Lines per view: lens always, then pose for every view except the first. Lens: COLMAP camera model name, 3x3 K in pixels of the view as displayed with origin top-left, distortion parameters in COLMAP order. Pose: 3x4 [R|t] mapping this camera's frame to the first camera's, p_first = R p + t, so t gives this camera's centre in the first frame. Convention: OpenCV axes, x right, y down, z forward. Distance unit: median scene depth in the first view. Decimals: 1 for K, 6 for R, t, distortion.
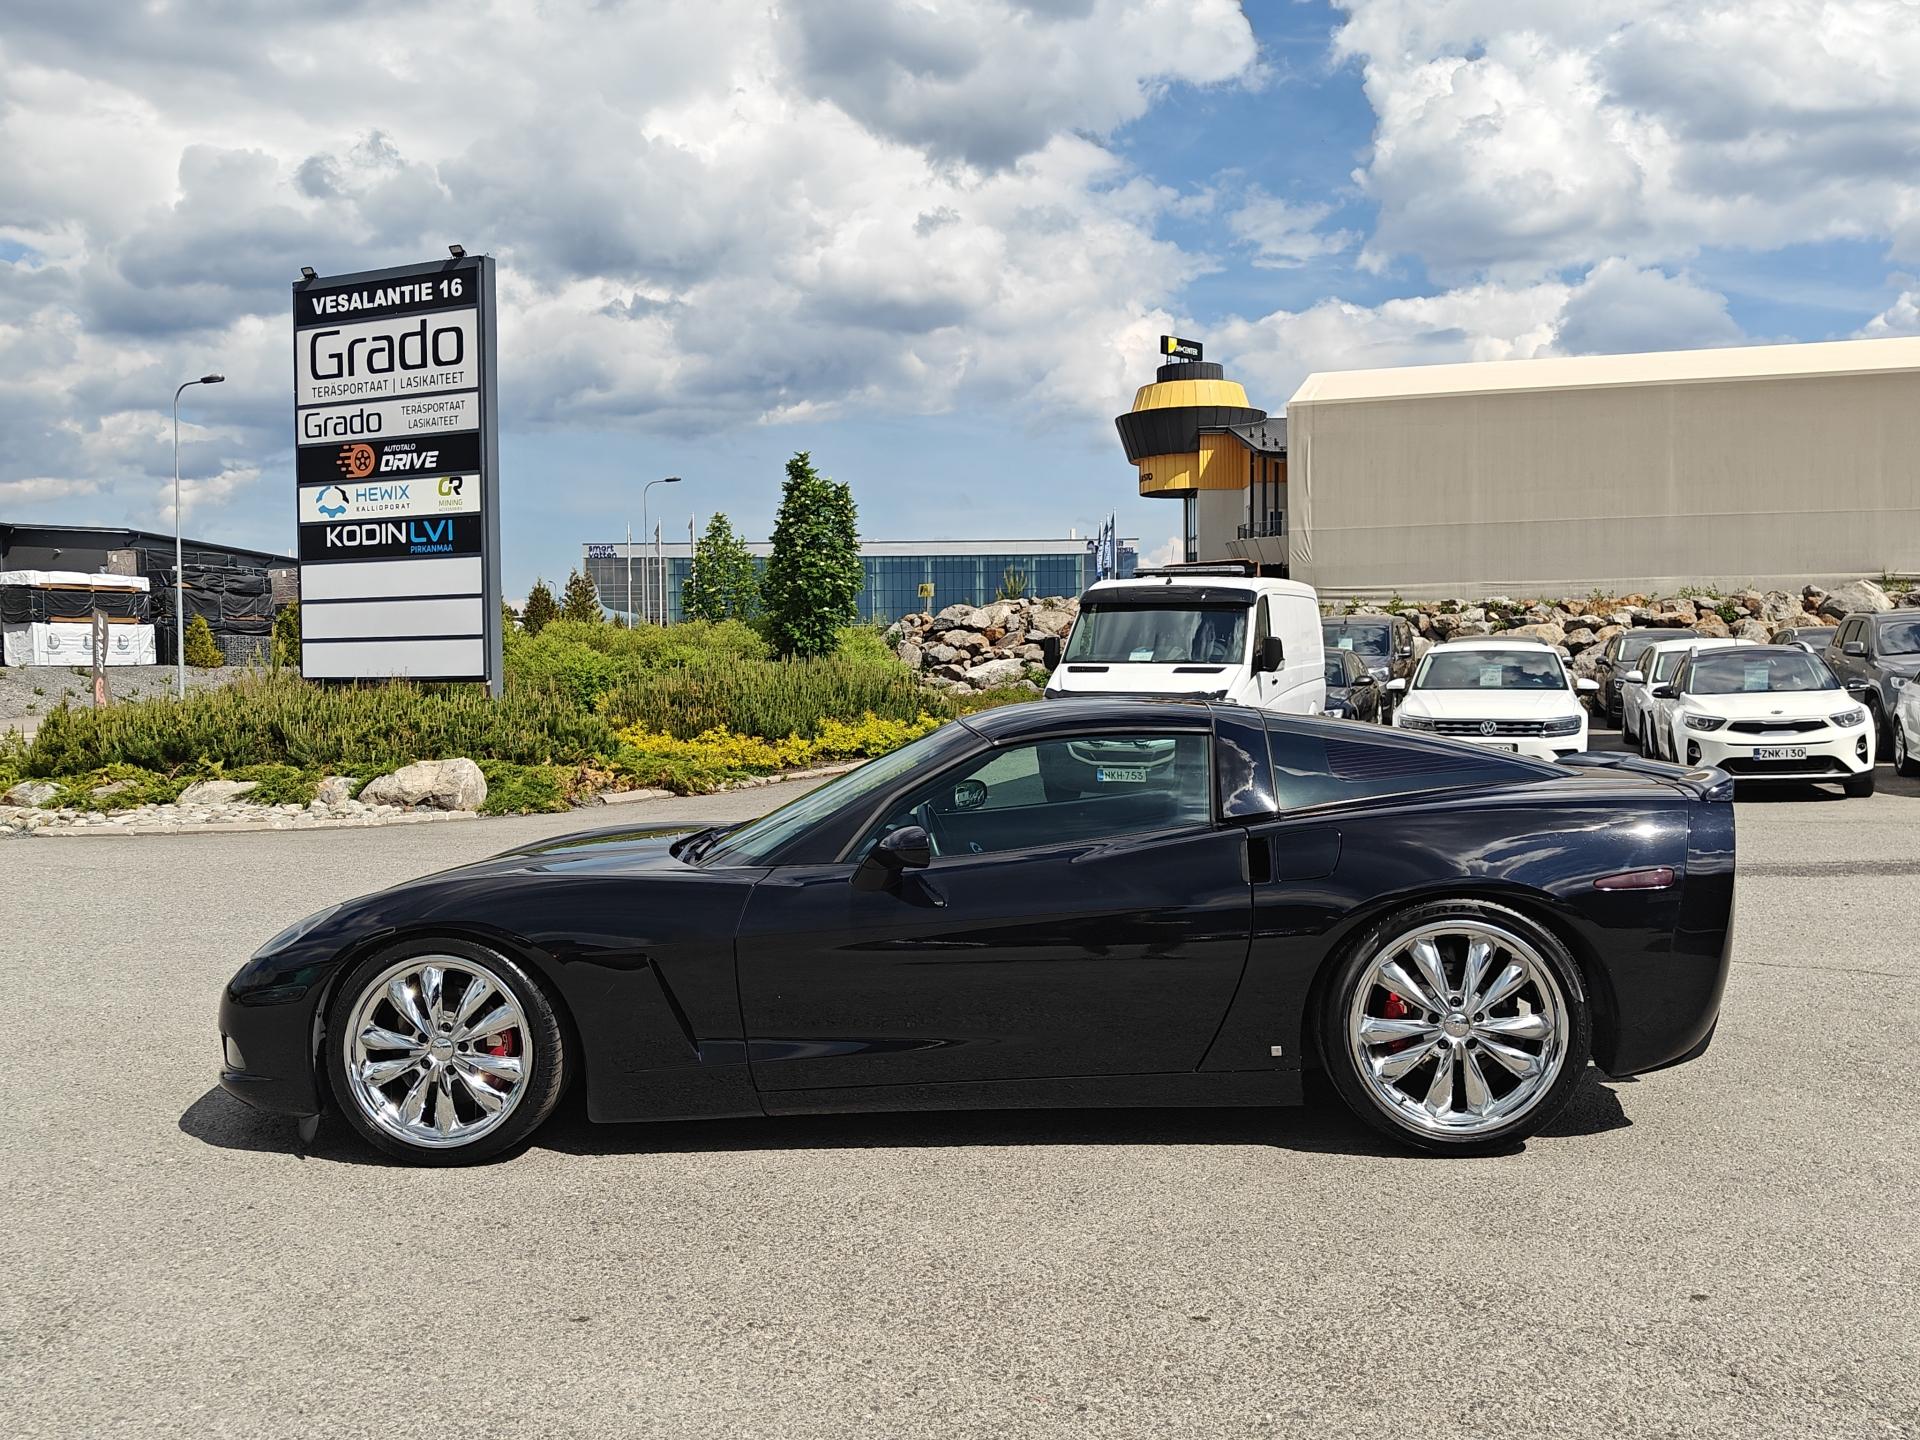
lens RADIAL K [[1732.3, 0, 945.6], [0, 1732.3, 735.4], [0, 0, 1]] dist [0.033077, -0.041258]
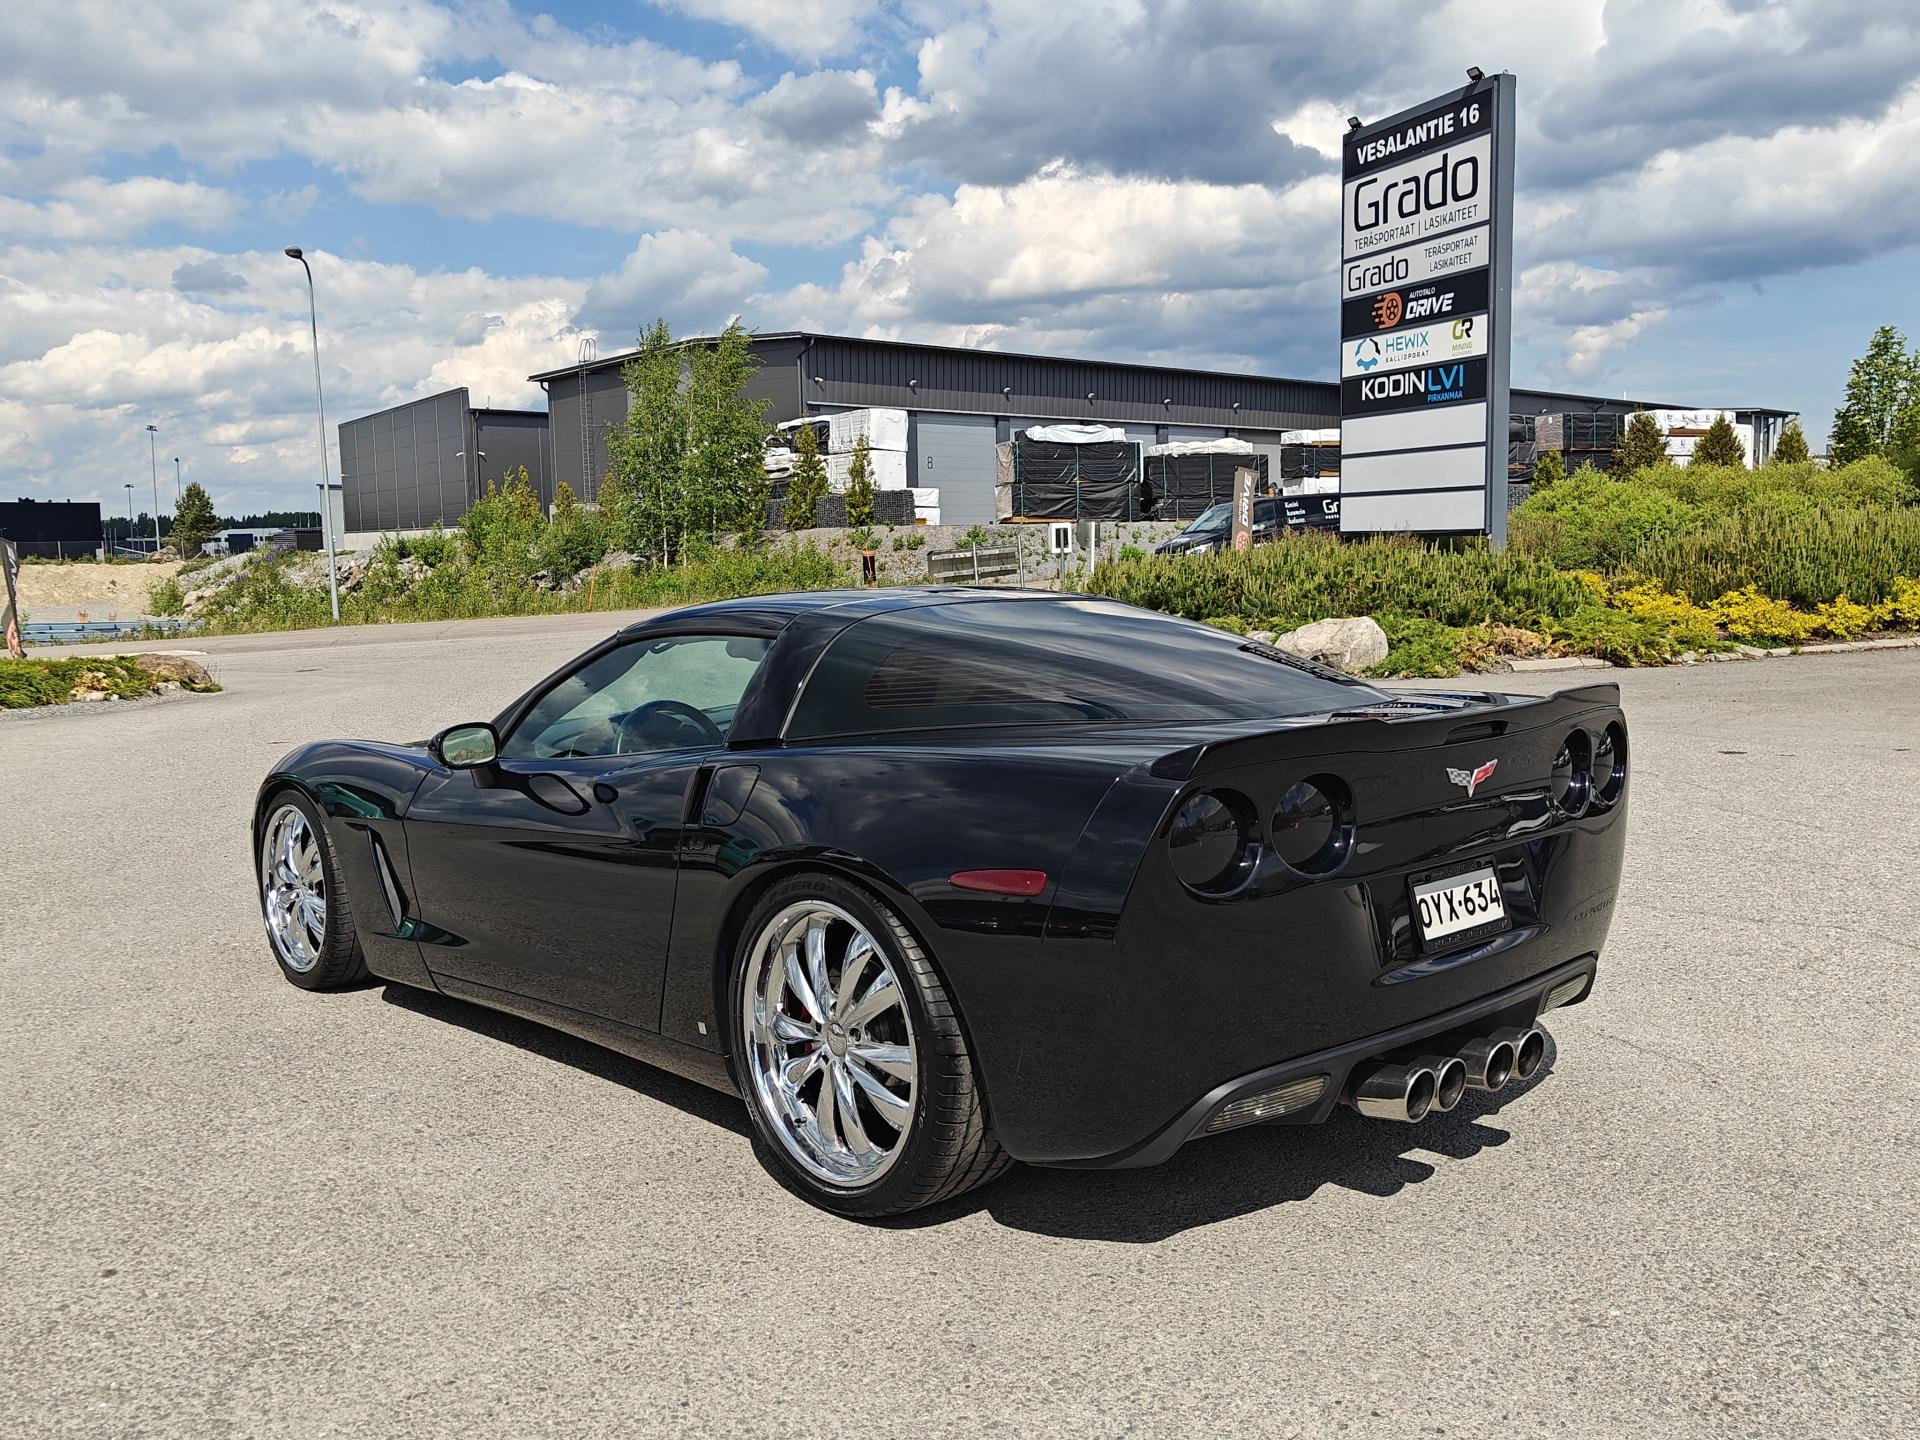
lens RADIAL K [[1732.3, 0, 937.3], [0, 1732.3, 706.8], [0, 0, 1]] dist [0.033077, -0.041258]
pose [[0.707645, 0.067045, -0.703380, 0.193800], [-0.016286, 0.996771, 0.078625, -0.007308], [0.706381, -0.044183, 0.706452, 0.114656]]
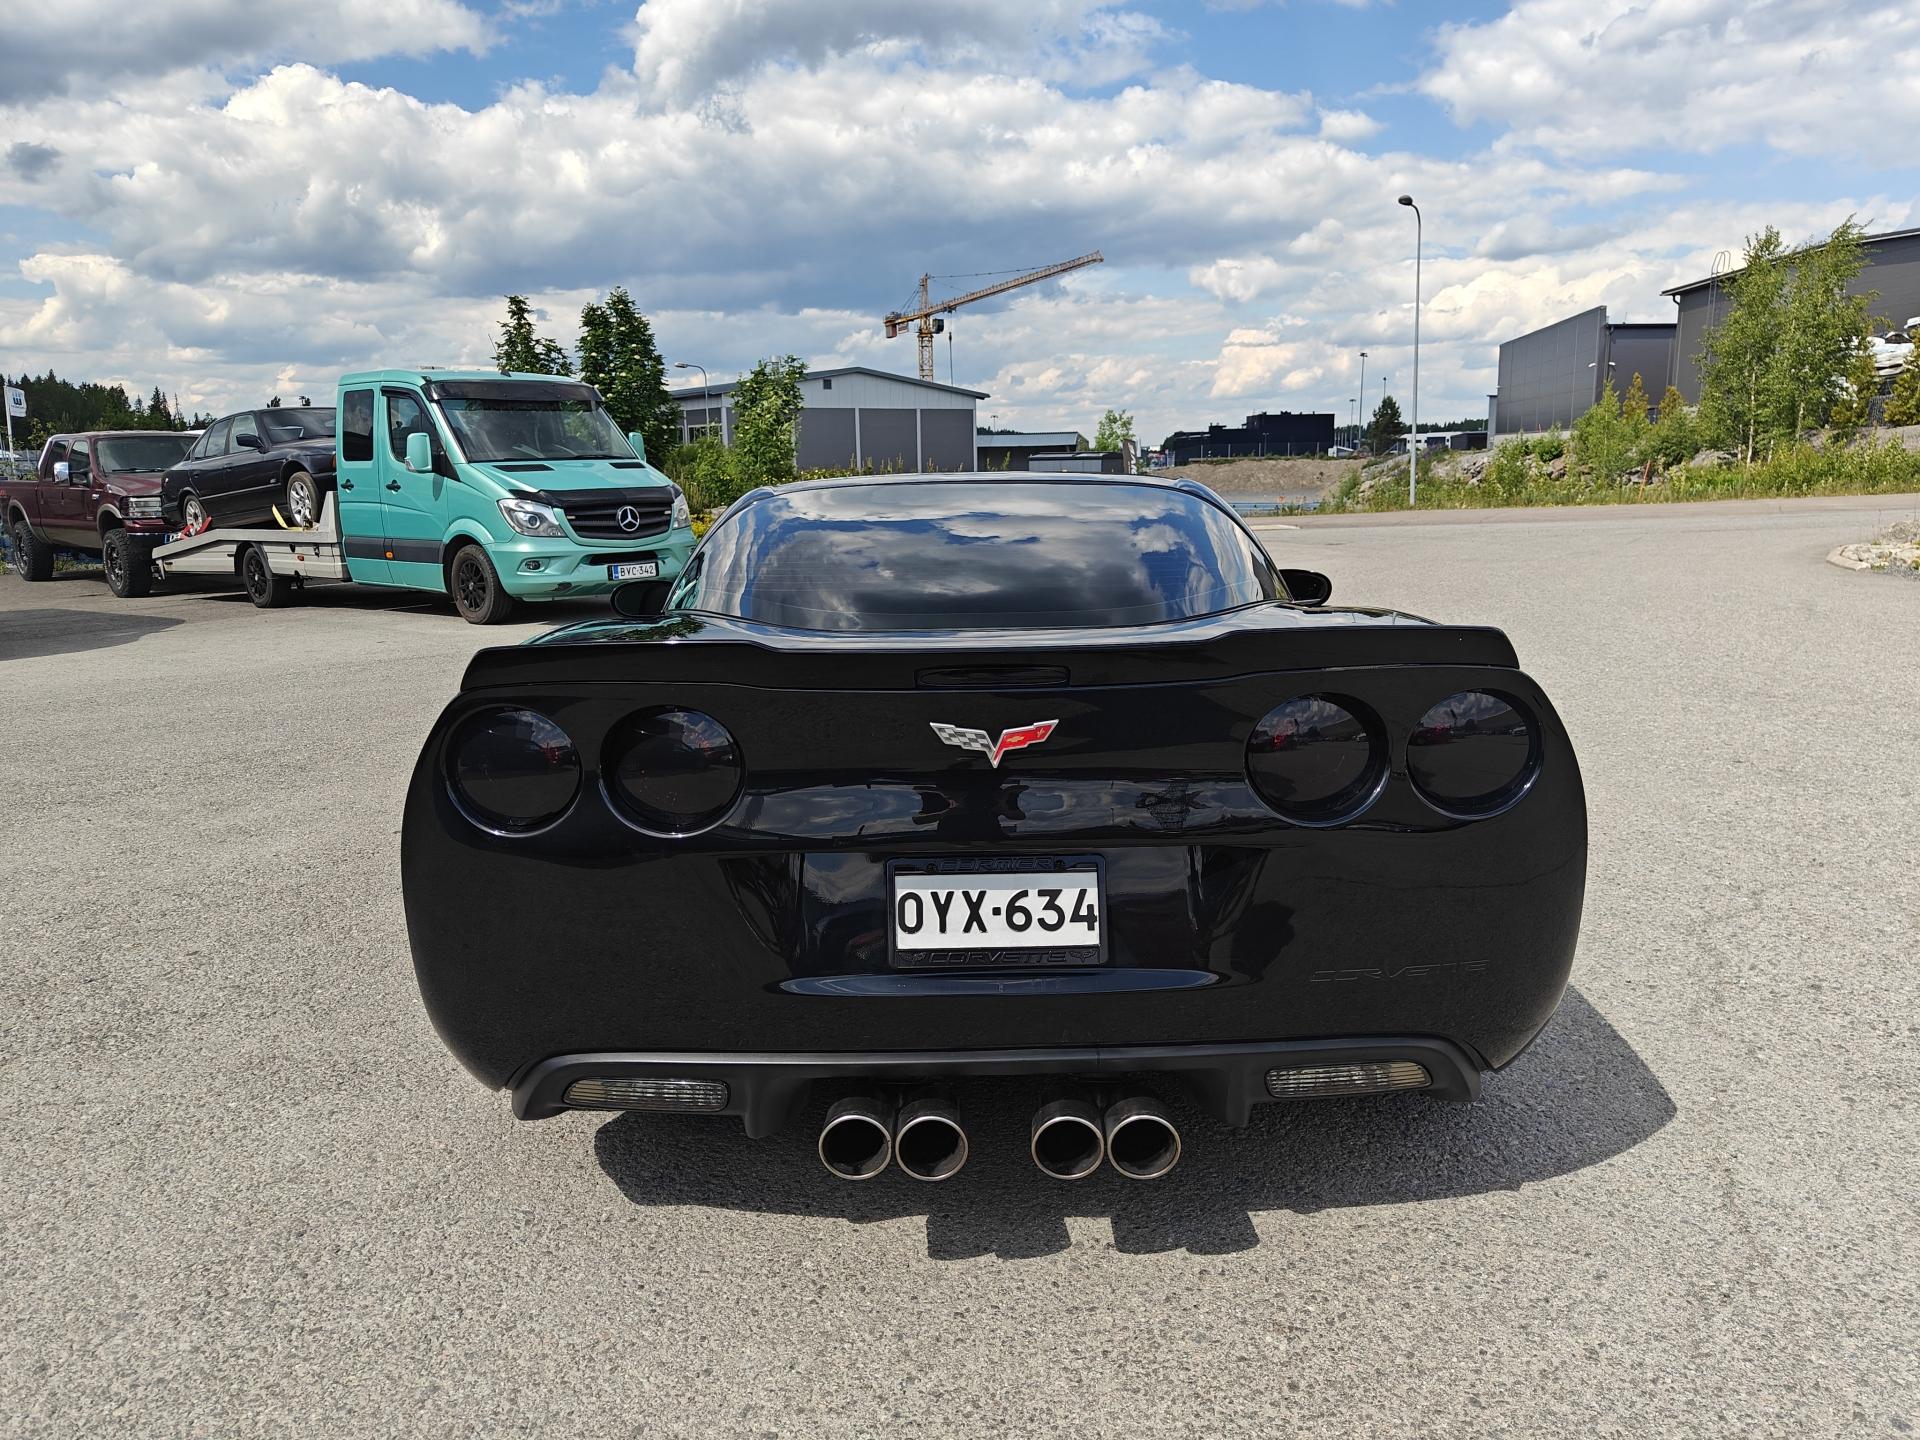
lens RADIAL K [[1359.3, 0, 944.8], [0, 1359.3, 691.2], [0, 0, 1]] dist [0.014575, -0.005949]
pose [[0.054688, 0.178831, -0.982359, 0.202975], [-0.021785, 0.983811, 0.177882, -0.007821], [0.998266, 0.011672, 0.057699, 0.264064]]
